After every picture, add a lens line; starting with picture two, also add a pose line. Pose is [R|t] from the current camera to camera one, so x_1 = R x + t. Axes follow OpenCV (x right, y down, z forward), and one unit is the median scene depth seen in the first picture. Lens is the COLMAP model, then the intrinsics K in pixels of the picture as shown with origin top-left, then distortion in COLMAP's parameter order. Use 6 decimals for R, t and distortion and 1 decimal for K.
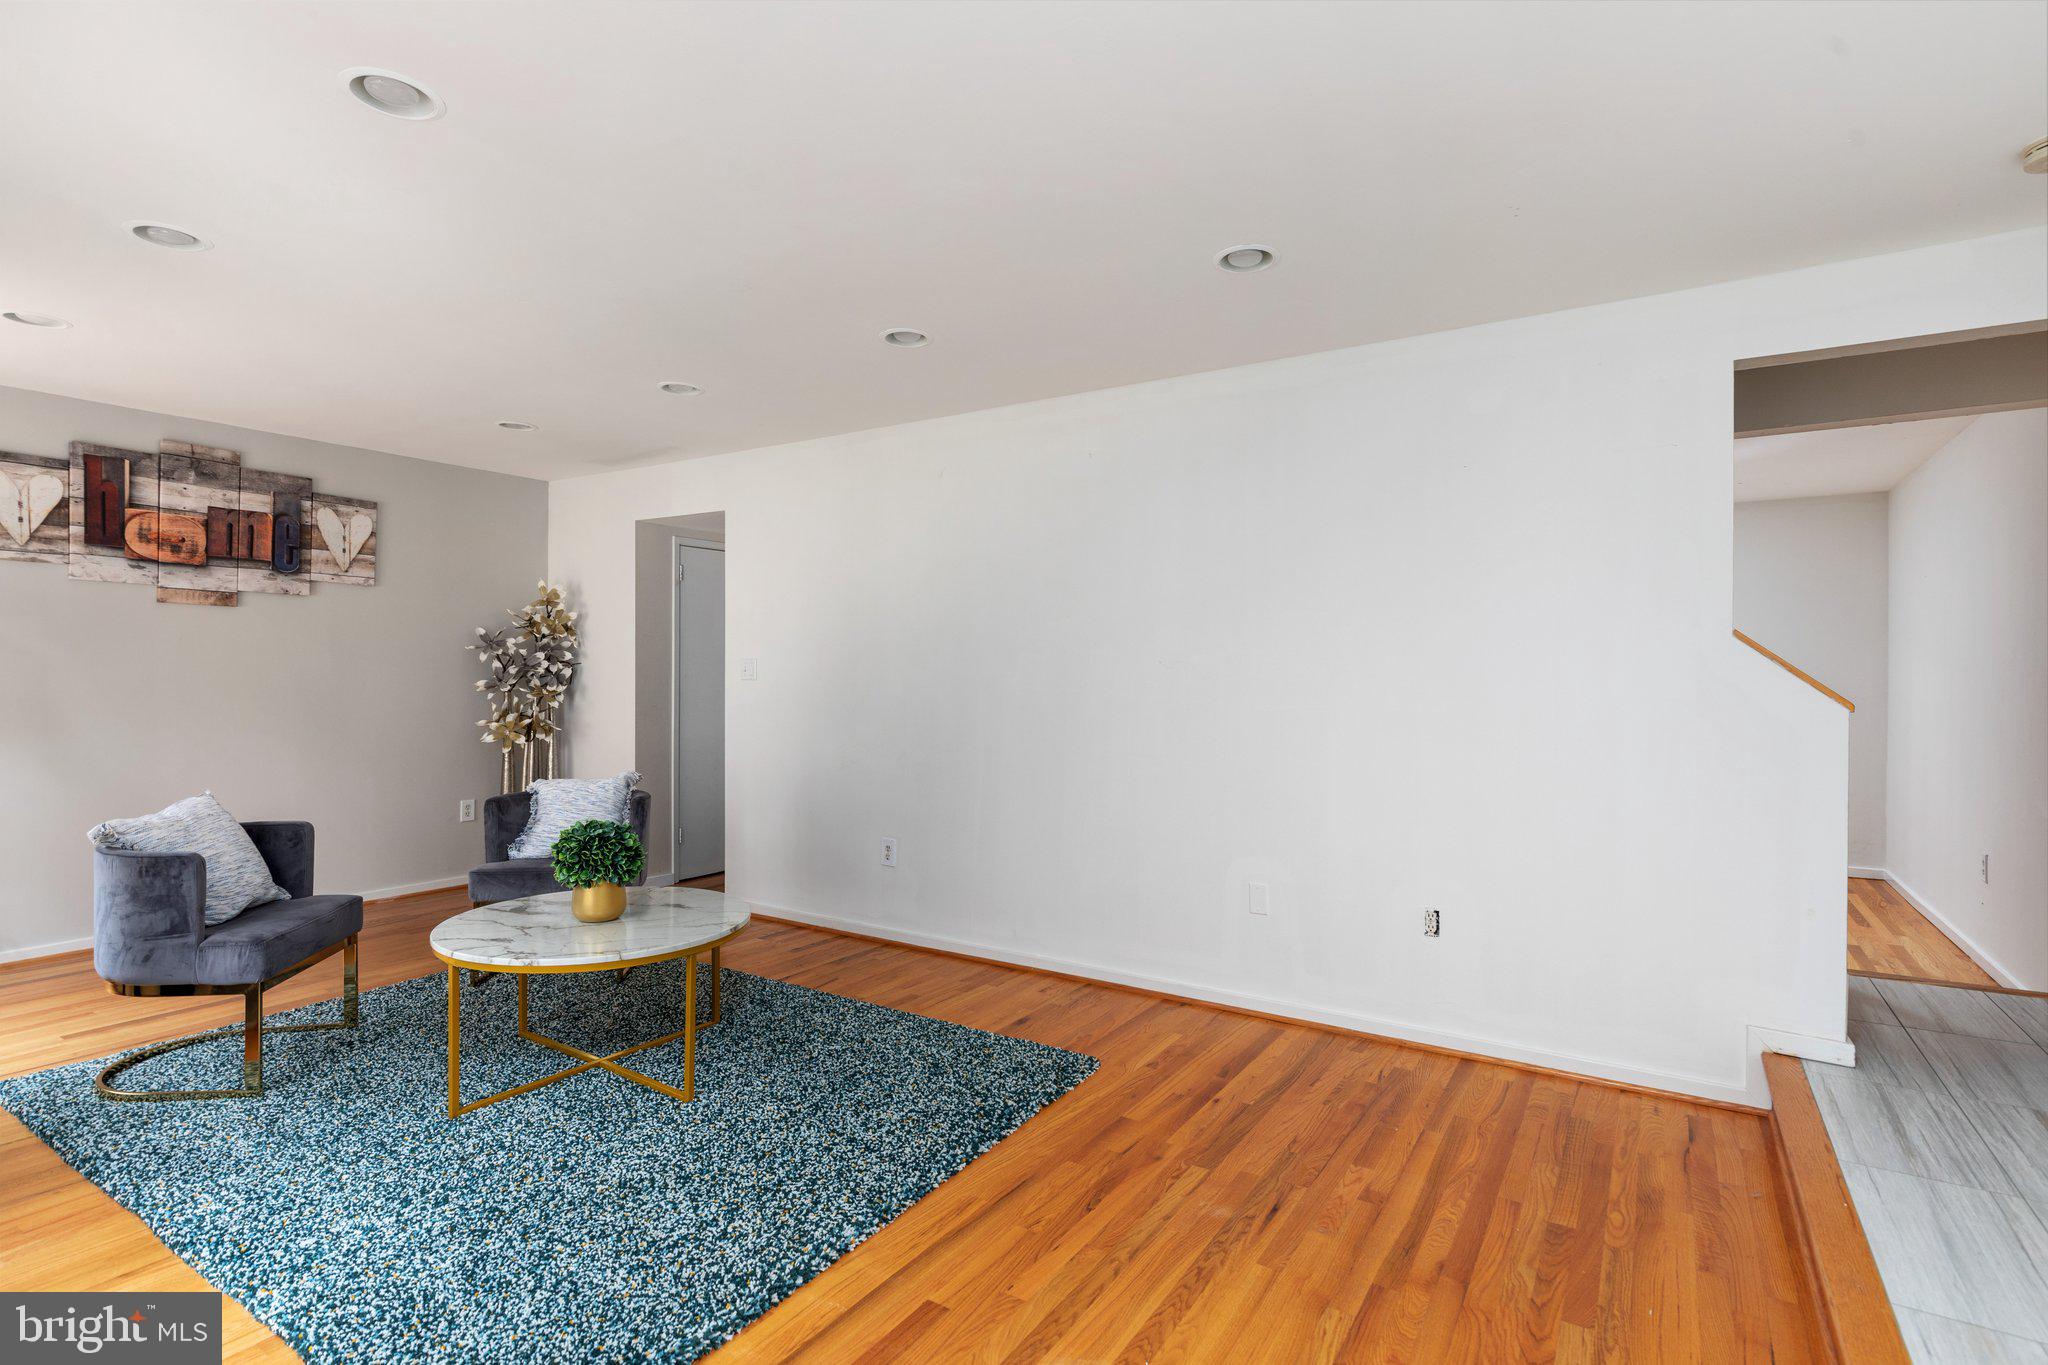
lens RADIAL K [[1008.6, 0, 1035.9], [0, 1008.6, 680.0], [0, 0, 1]] dist [0.001185, -0.000217]
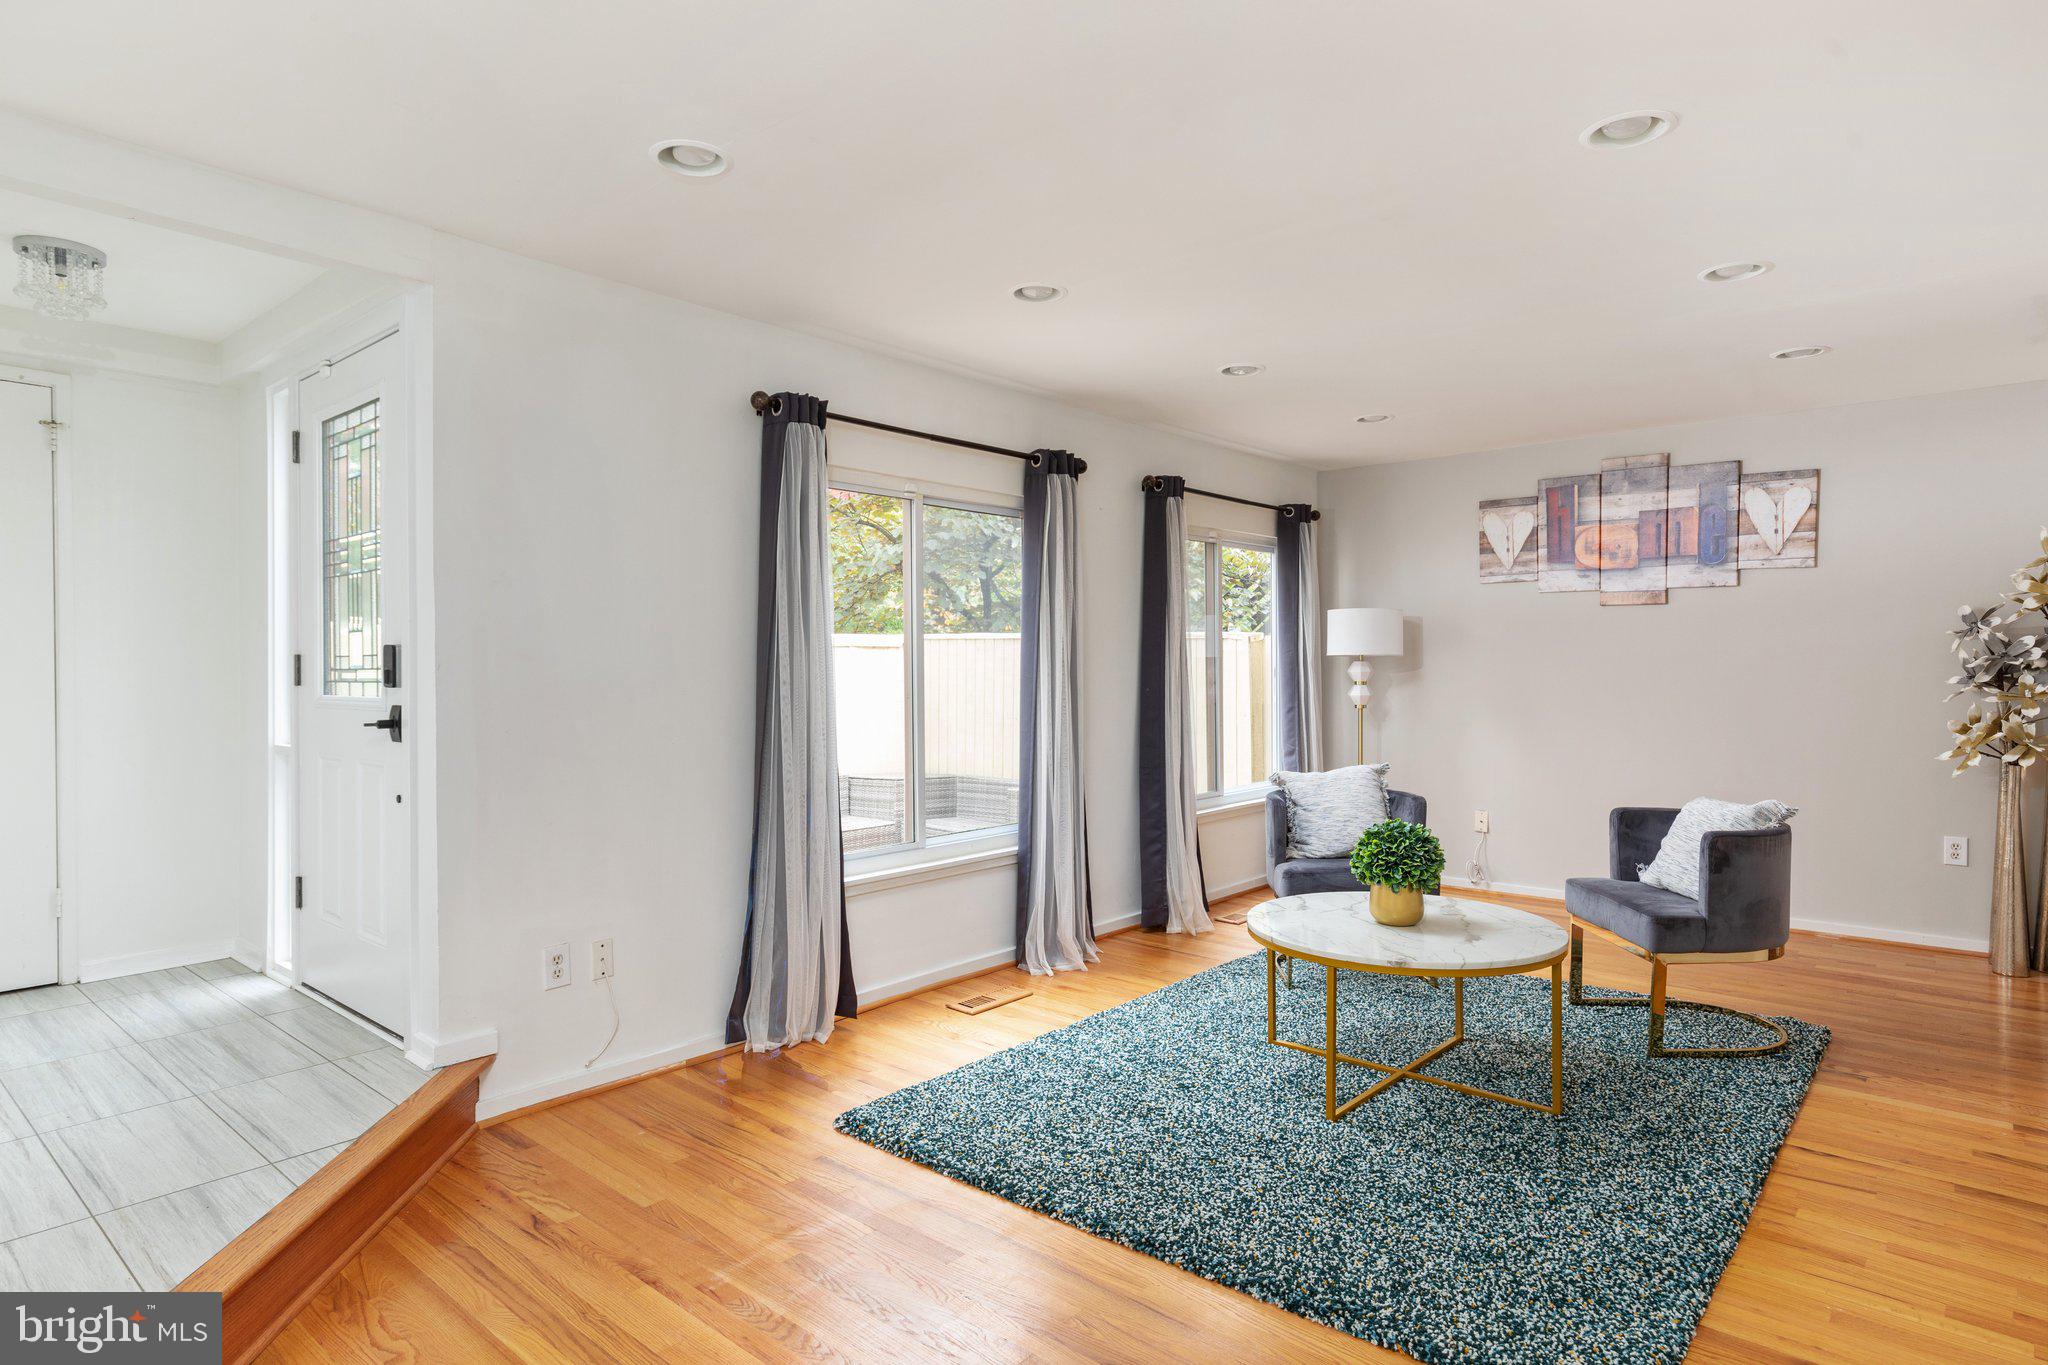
lens RADIAL K [[1170.2, 0, 1034.6], [0, 1170.2, 676.8], [0, 0, 1]] dist [0.003203, 0.002869]
pose [[-0.173345, 0.004184, -0.984852, 0.511637], [-0.002314, 0.999986, 0.004656, -0.002425], [0.984858, 0.003086, -0.173333, 0.596637]]
